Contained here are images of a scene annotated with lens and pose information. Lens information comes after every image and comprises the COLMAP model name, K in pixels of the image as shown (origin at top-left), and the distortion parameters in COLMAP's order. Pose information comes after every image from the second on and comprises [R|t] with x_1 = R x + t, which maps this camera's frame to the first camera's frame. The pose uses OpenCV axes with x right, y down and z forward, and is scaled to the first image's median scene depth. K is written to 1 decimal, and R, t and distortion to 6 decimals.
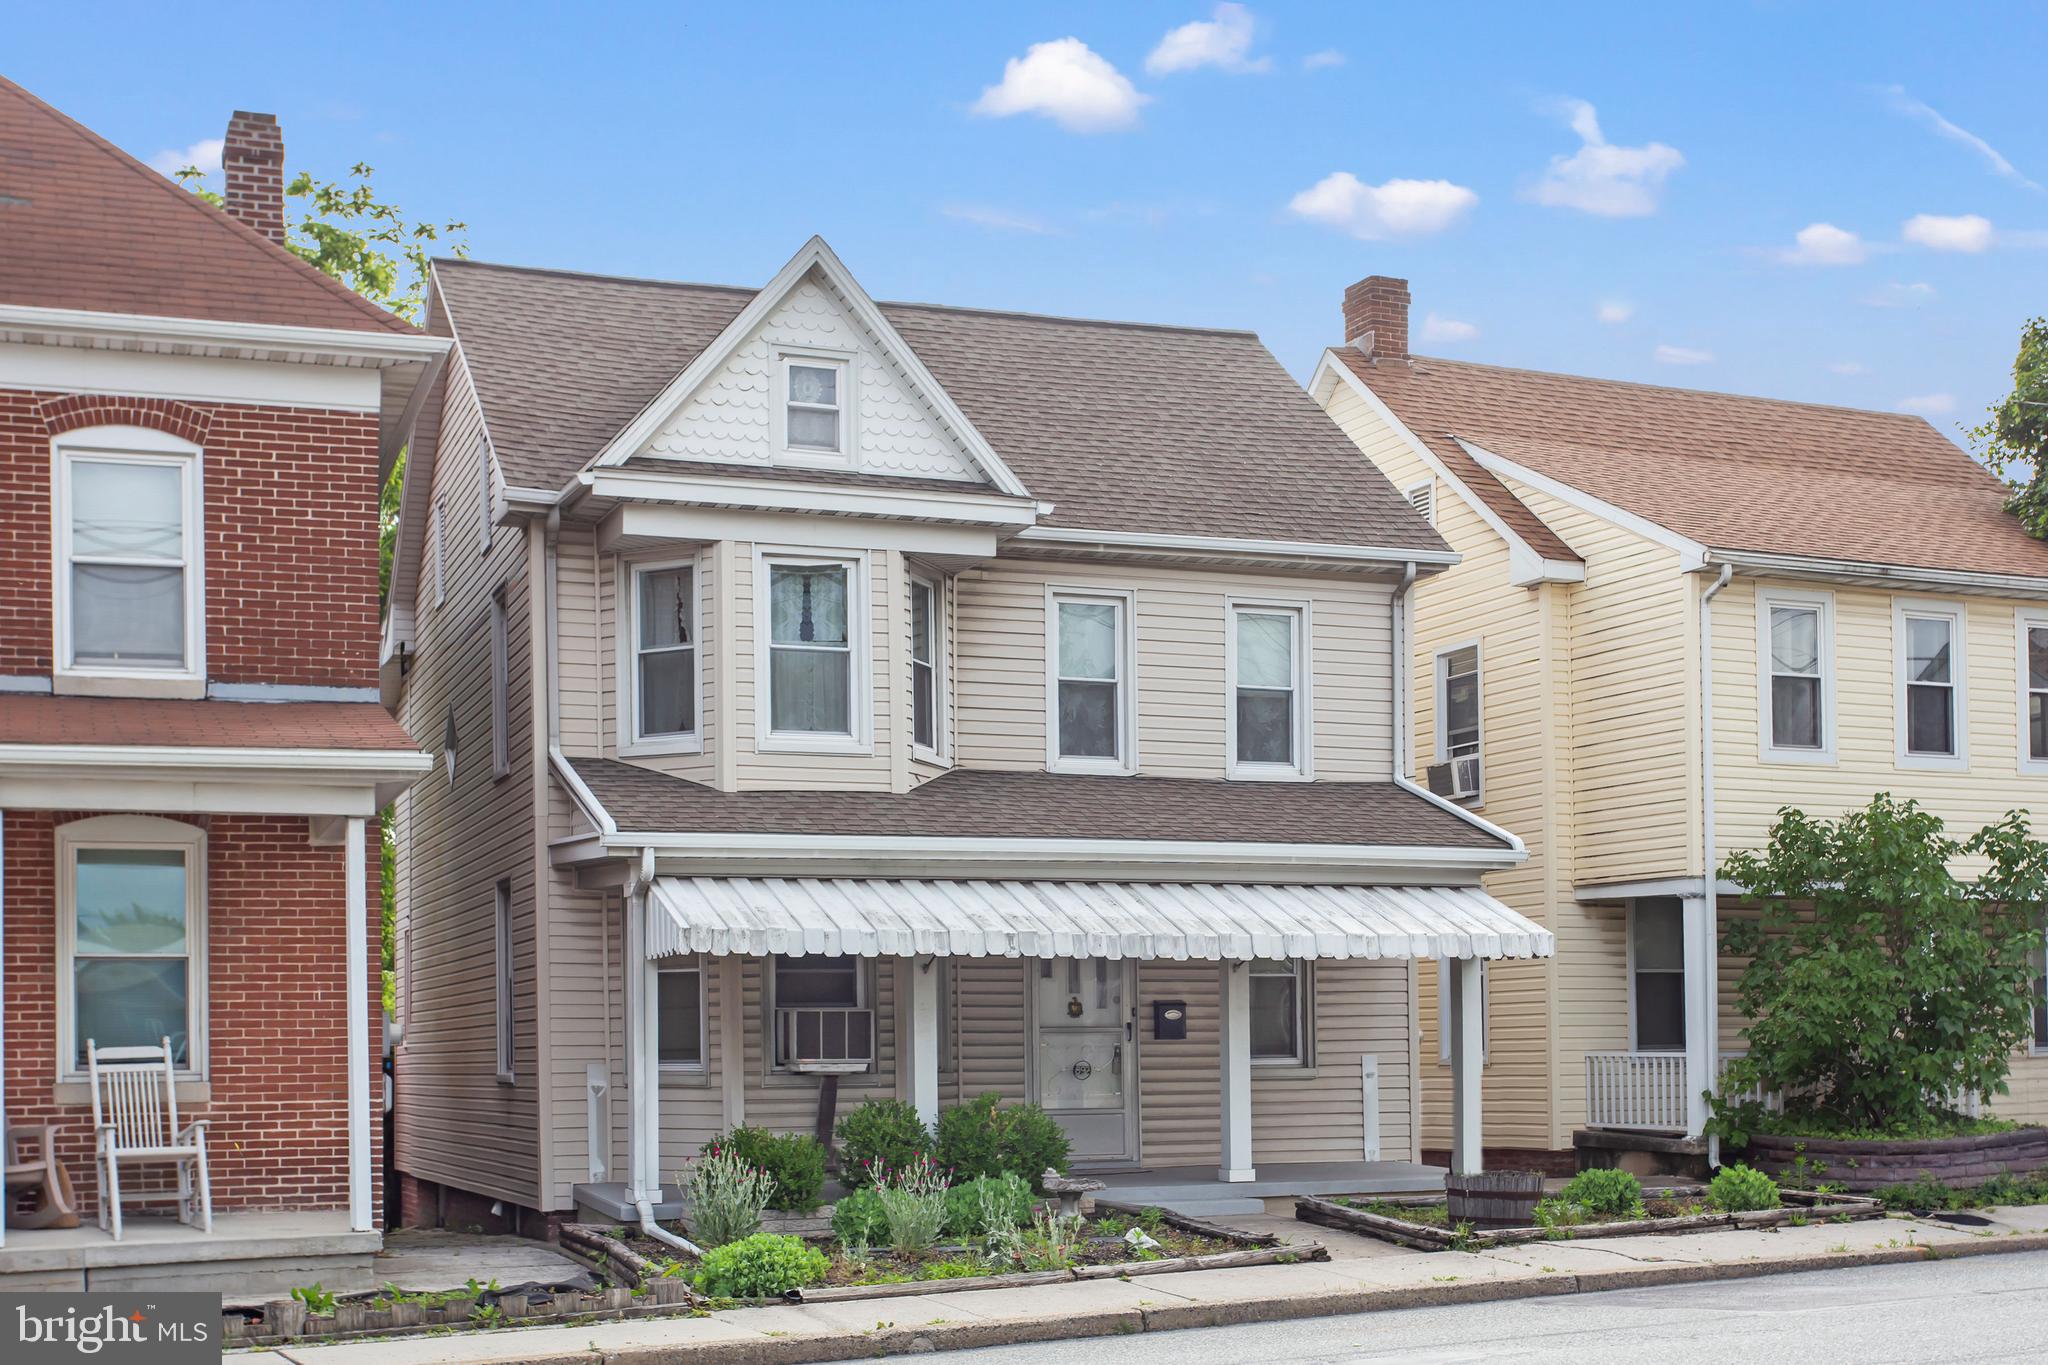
lens RADIAL K [[2491.7, 0, 1025.5], [0, 2491.7, 945.6], [0, 0, 1]] dist [0.010622, -0.008643]
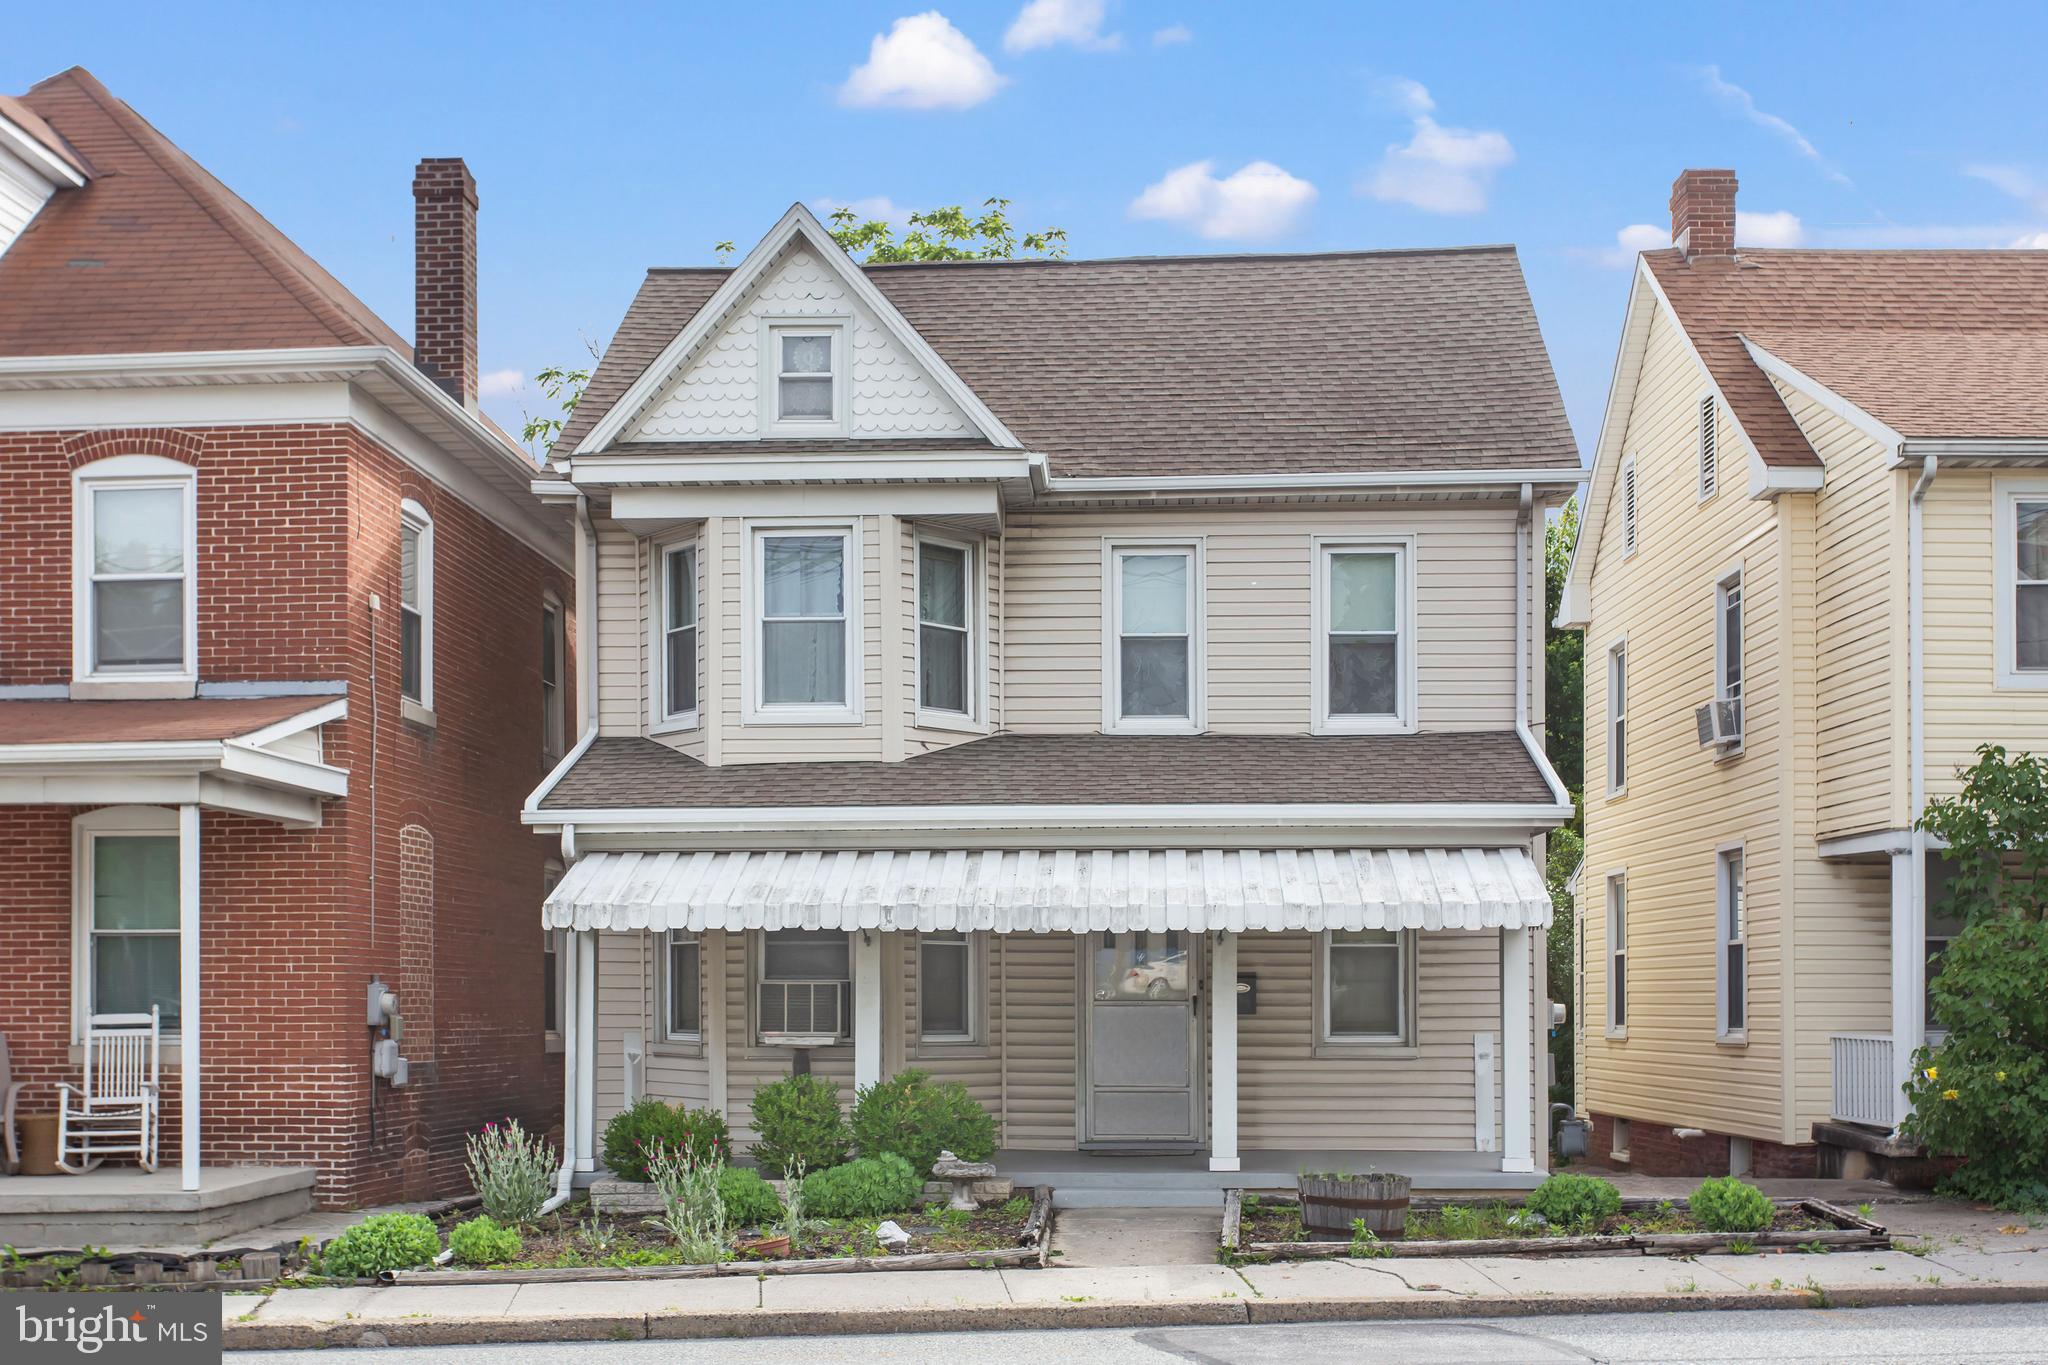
lens RADIAL K [[2328.2, 0, 1019.4], [0, 2328.2, 933.2], [0, 0, 1]] dist [0.007443, 0.000605]
pose [[0.914603, -0.001176, -0.404351, 0.382544], [0.006934, 0.999894, 0.012776, -0.005274], [0.404293, -0.014489, 0.914515, 0.188274]]
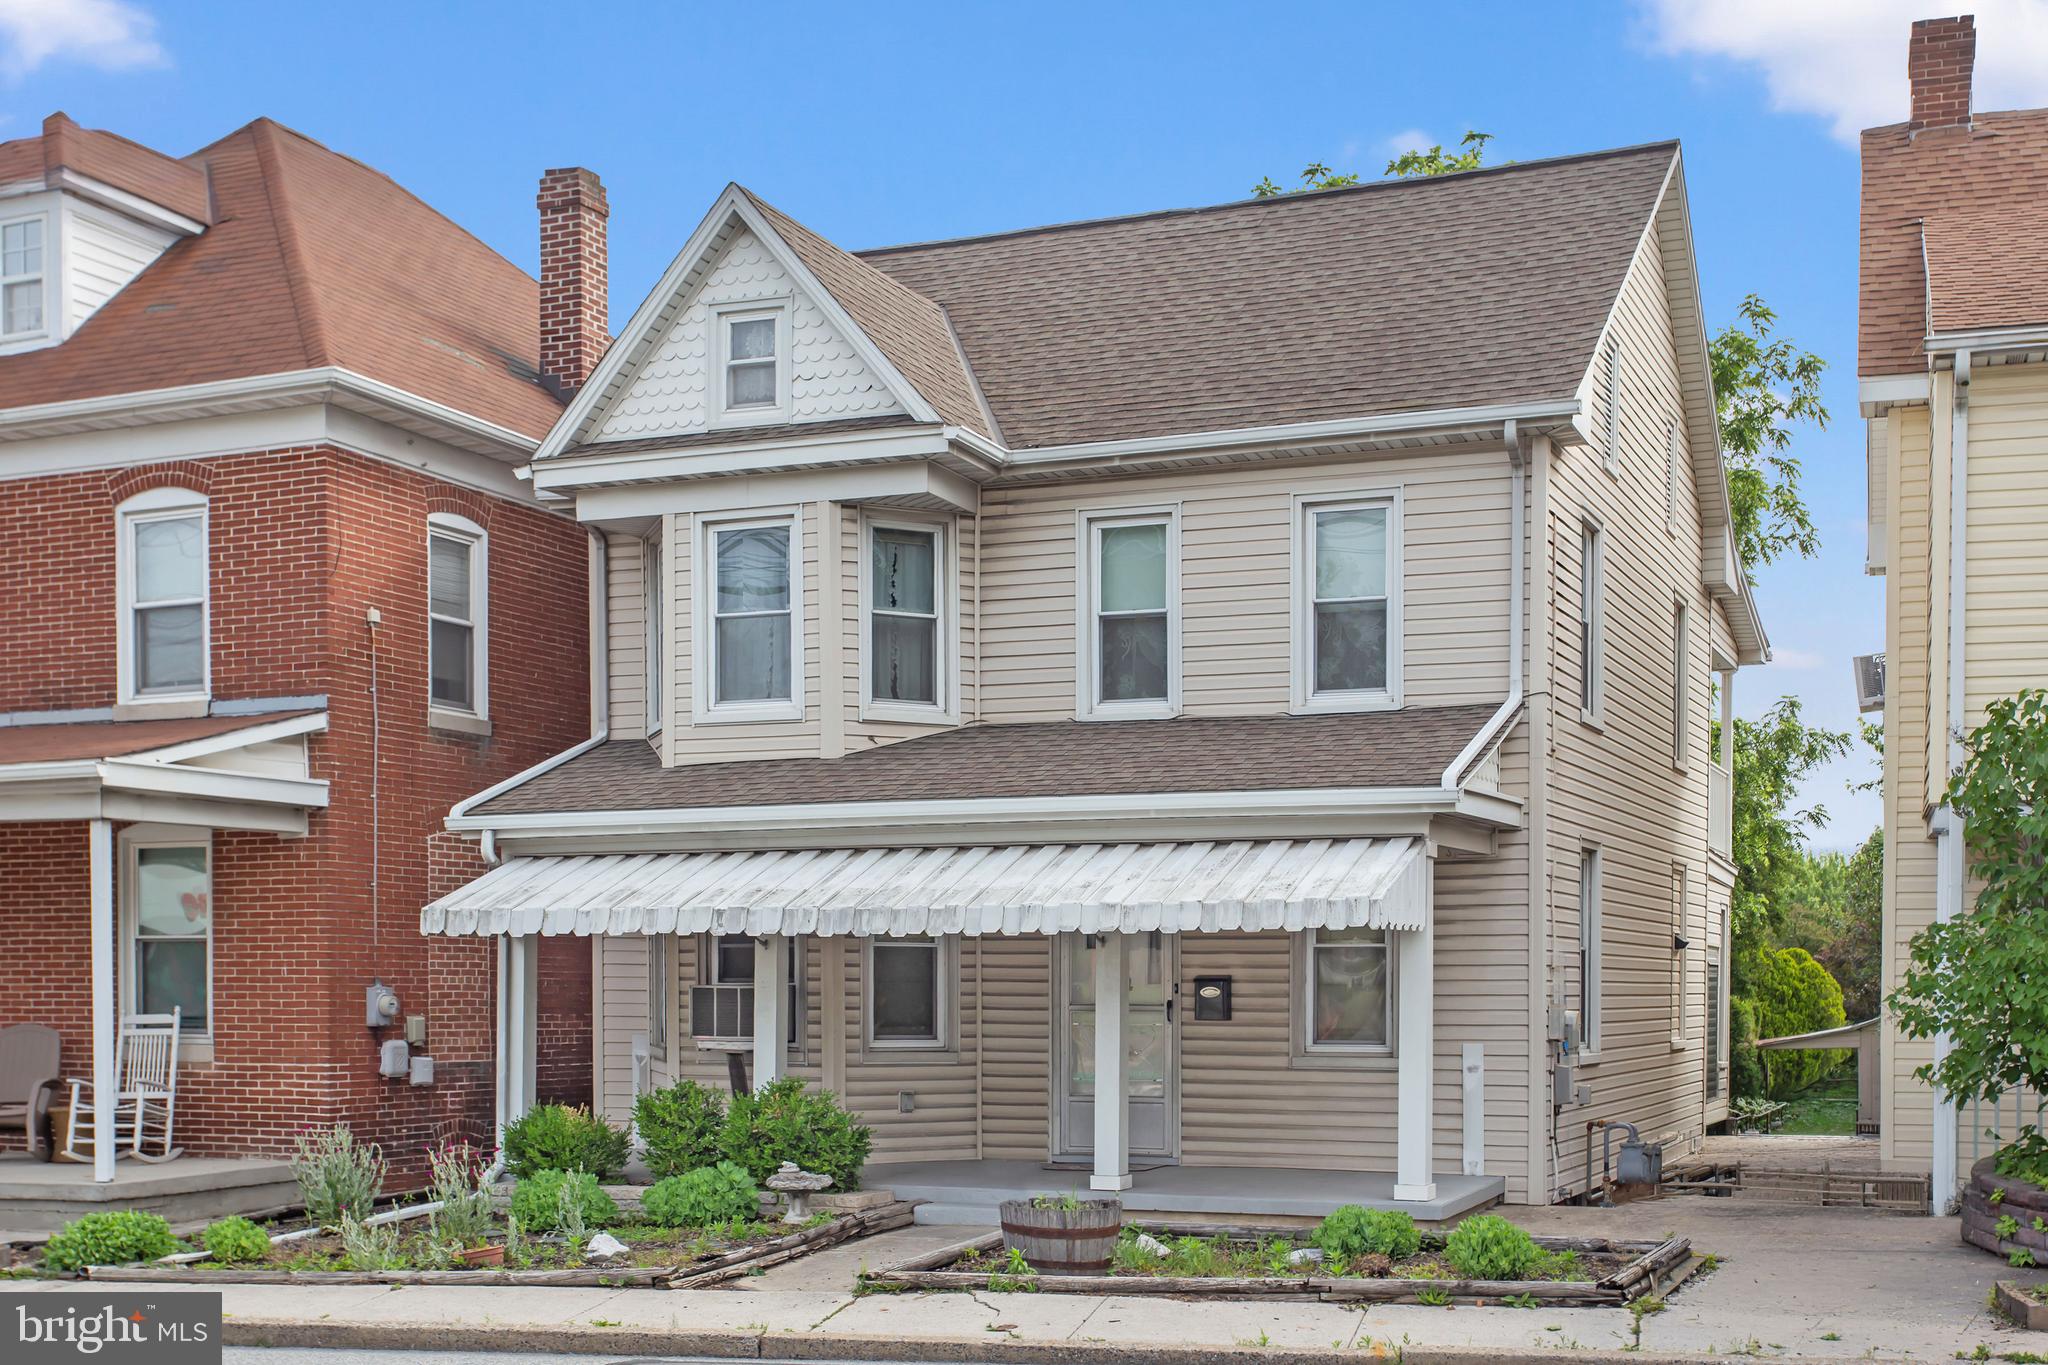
lens RADIAL K [[2368.7, 0, 1090.2], [0, 2368.7, 1006.8], [0, 0, 1]] dist [0.008649, -0.003068]
pose [[0.745783, 0.017518, -0.665958, 0.654184], [0.017399, 0.998801, 0.045758, -0.006345], [0.665962, -0.045713, 0.744584, 0.406368]]
